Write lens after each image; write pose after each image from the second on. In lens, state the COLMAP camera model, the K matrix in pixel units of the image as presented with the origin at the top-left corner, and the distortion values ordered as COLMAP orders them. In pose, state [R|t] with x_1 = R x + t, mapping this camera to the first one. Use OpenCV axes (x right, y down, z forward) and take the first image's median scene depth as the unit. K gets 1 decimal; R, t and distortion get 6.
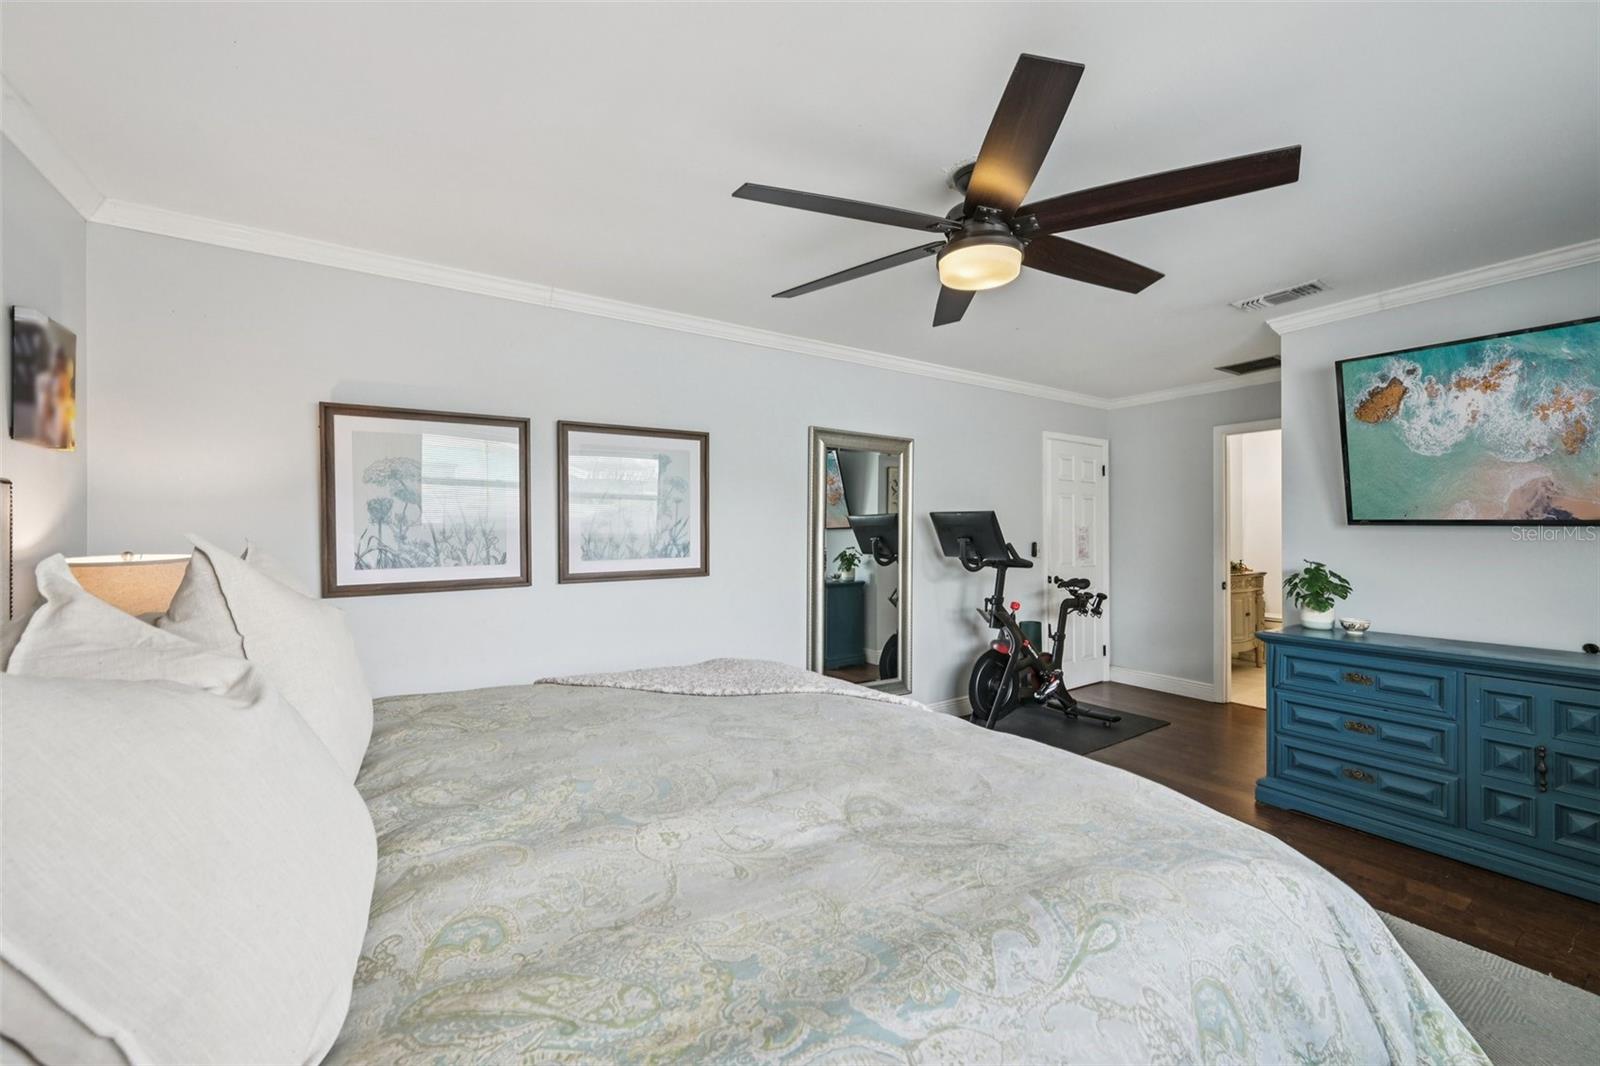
lens RADIAL K [[636.5, 0, 805.8], [0, 636.5, 529.1], [0, 0, 1]] dist [0.000236, 0.000172]
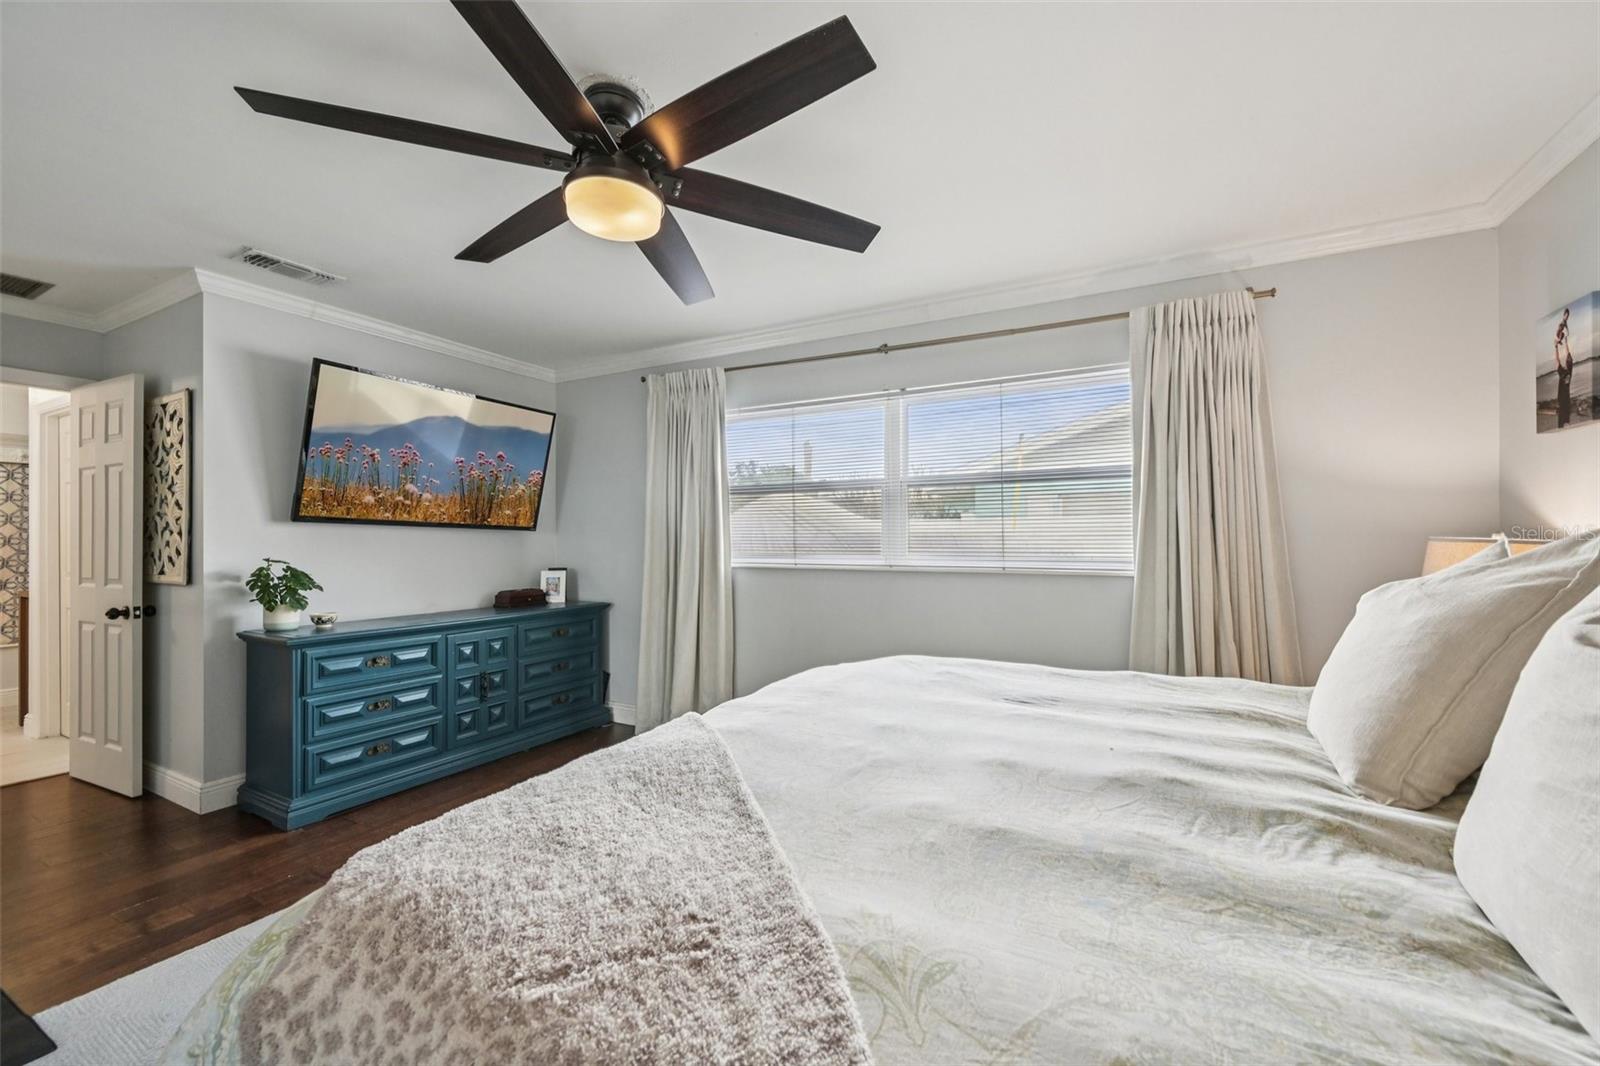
lens RADIAL K [[628.8, 0, 801.0], [0, 628.8, 536.6], [0, 0, 1]] dist [0.001074, 0.000296]
pose [[-0.476229, 0.006254, 0.879299, -0.452675], [-0.008391, 0.999897, -0.011657, 0.027272], [-0.879282, -0.012930, -0.476127, 0.924503]]
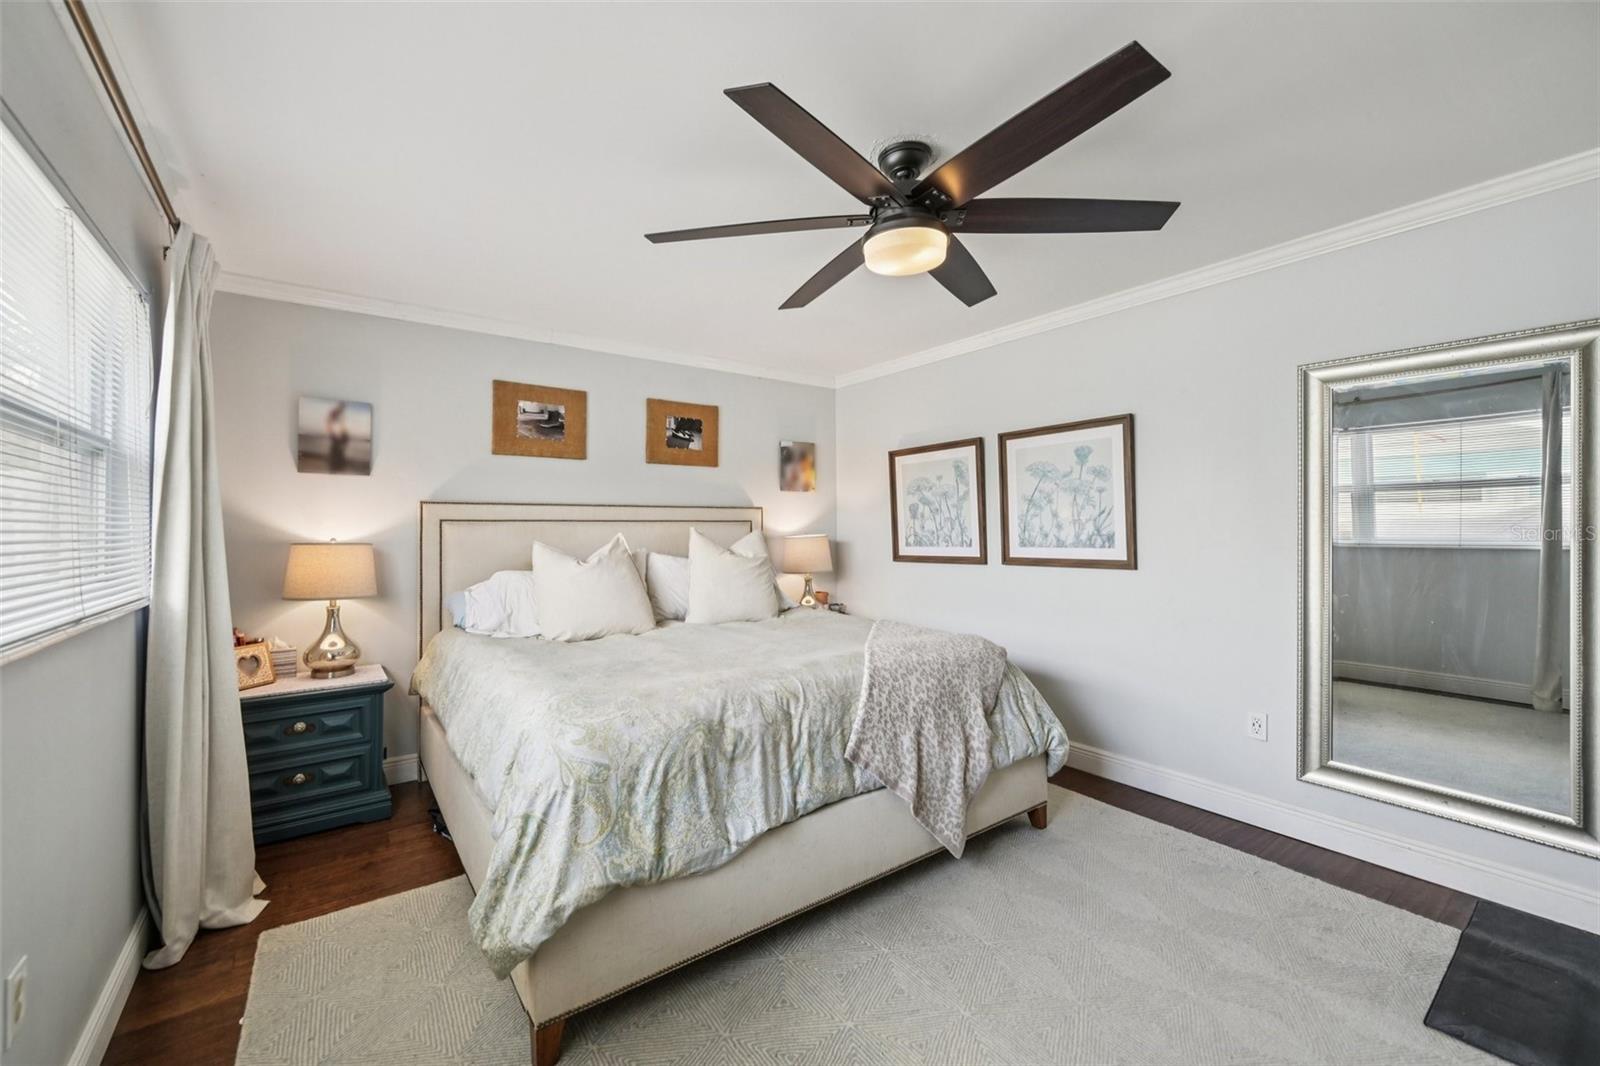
lens RADIAL K [[636.5, 0, 805.8], [0, 636.5, 529.1], [0, 0, 1]] dist [0.000236, 0.000172]
pose [[0.065754, 0.008534, -0.997799, 0.957687], [0.018090, 0.999789, 0.009743, -0.003281], [0.997672, -0.018691, 0.065585, 0.612763]]
